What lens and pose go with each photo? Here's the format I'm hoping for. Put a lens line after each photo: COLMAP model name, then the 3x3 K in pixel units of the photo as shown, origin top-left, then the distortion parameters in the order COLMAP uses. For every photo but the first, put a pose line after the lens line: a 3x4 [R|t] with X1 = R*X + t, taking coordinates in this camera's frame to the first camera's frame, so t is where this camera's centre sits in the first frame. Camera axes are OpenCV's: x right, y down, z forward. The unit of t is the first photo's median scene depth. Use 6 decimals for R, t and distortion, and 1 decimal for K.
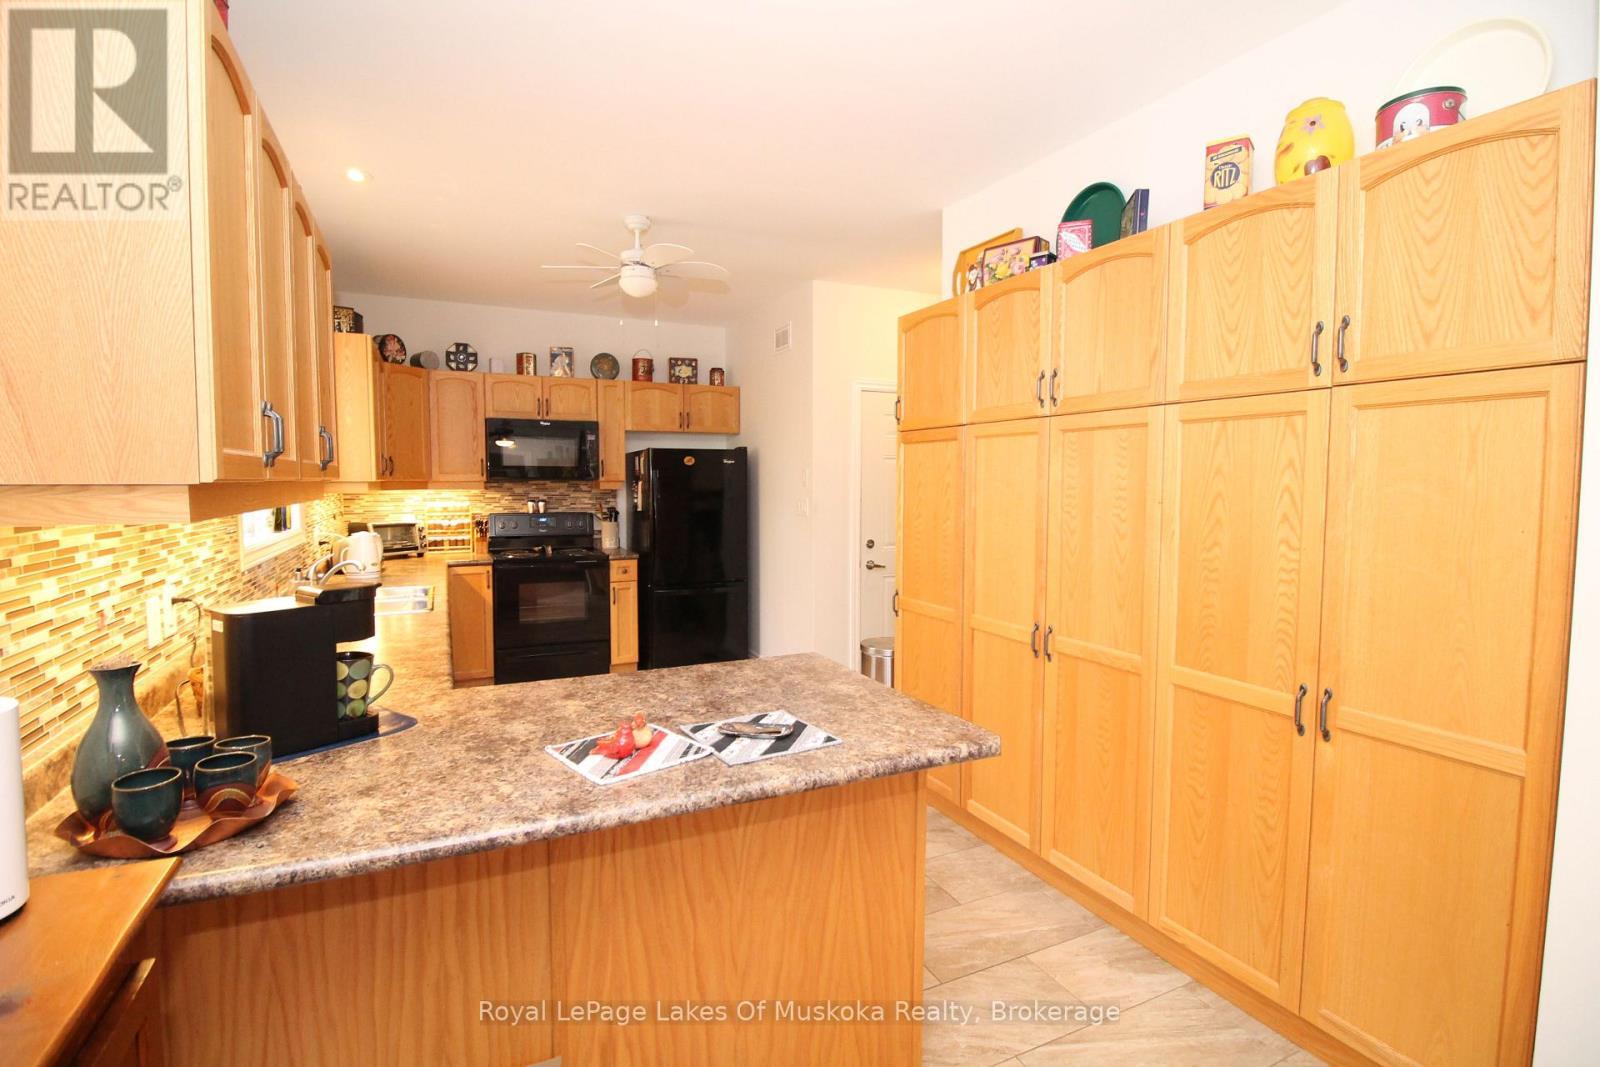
lens RADIAL K [[749.7, 0, 800.2], [0, 749.7, 521.1], [0, 0, 1]] dist [-0.000268, 0.000029]
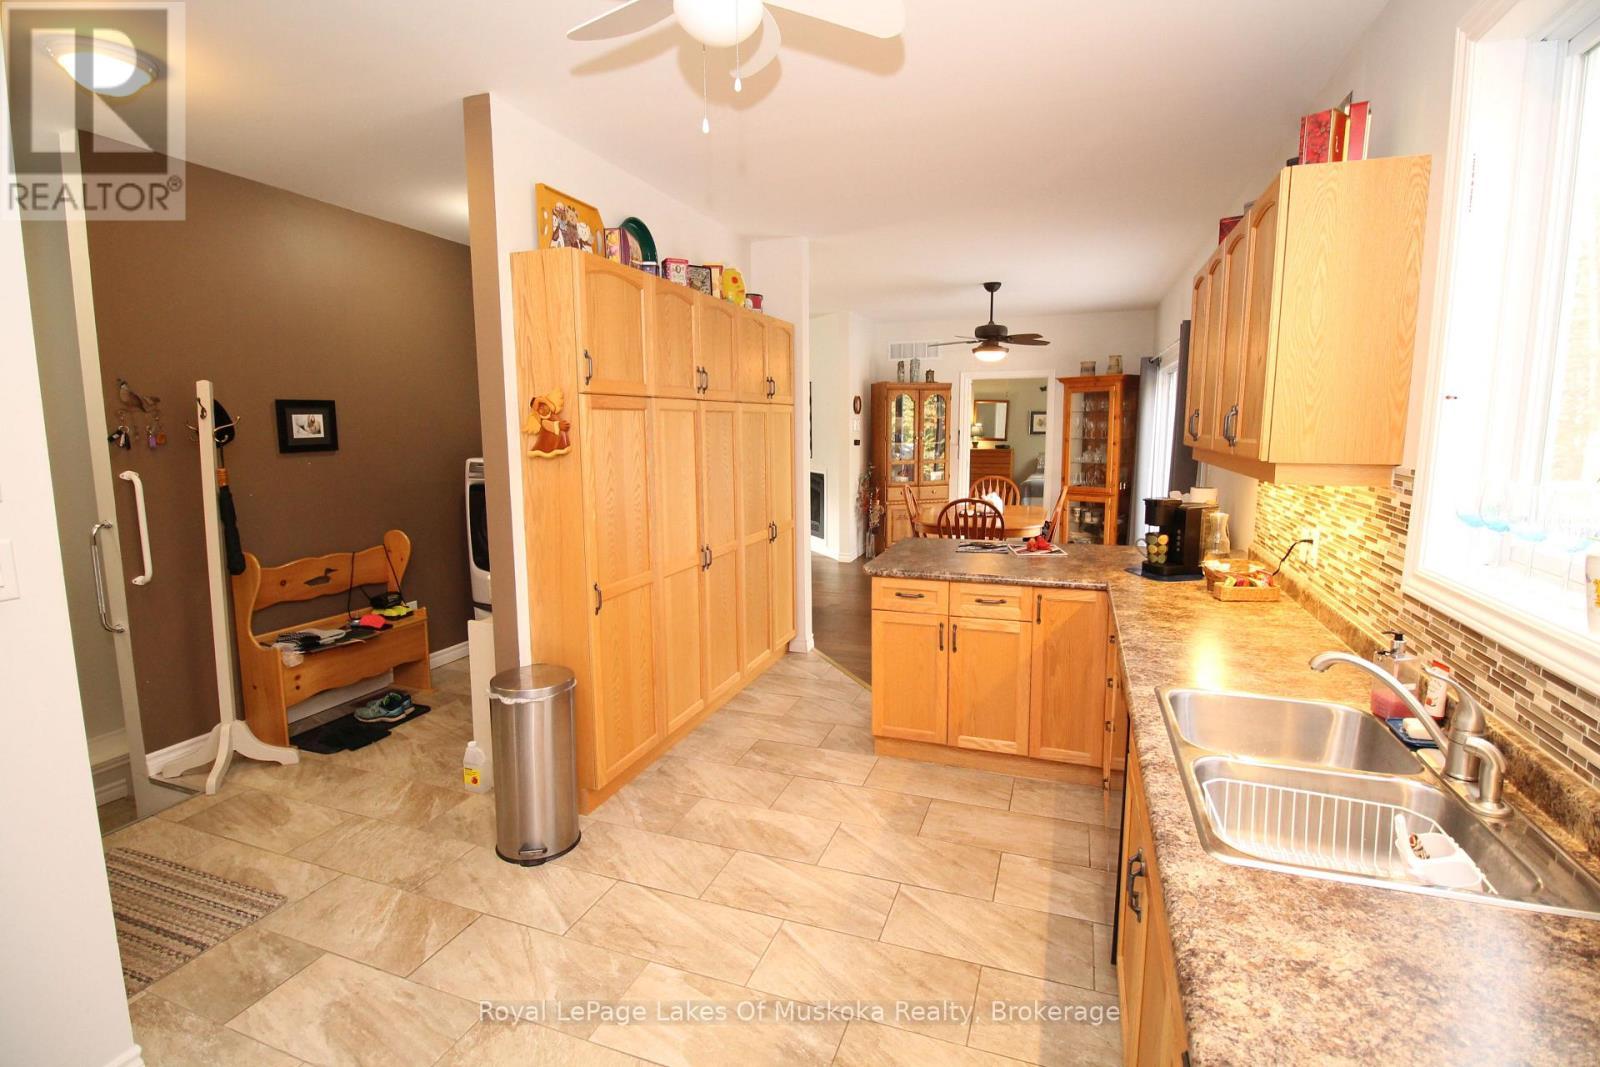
lens RADIAL K [[749.7, 0, 800.2], [0, 749.7, 521.1], [0, 0, 1]] dist [-0.000268, 0.000029]
pose [[-0.697751, -0.092010, 0.710407, -0.907636], [0.043527, 0.984439, 0.170253, -0.160320], [-0.715017, 0.149716, -0.682888, 2.043332]]
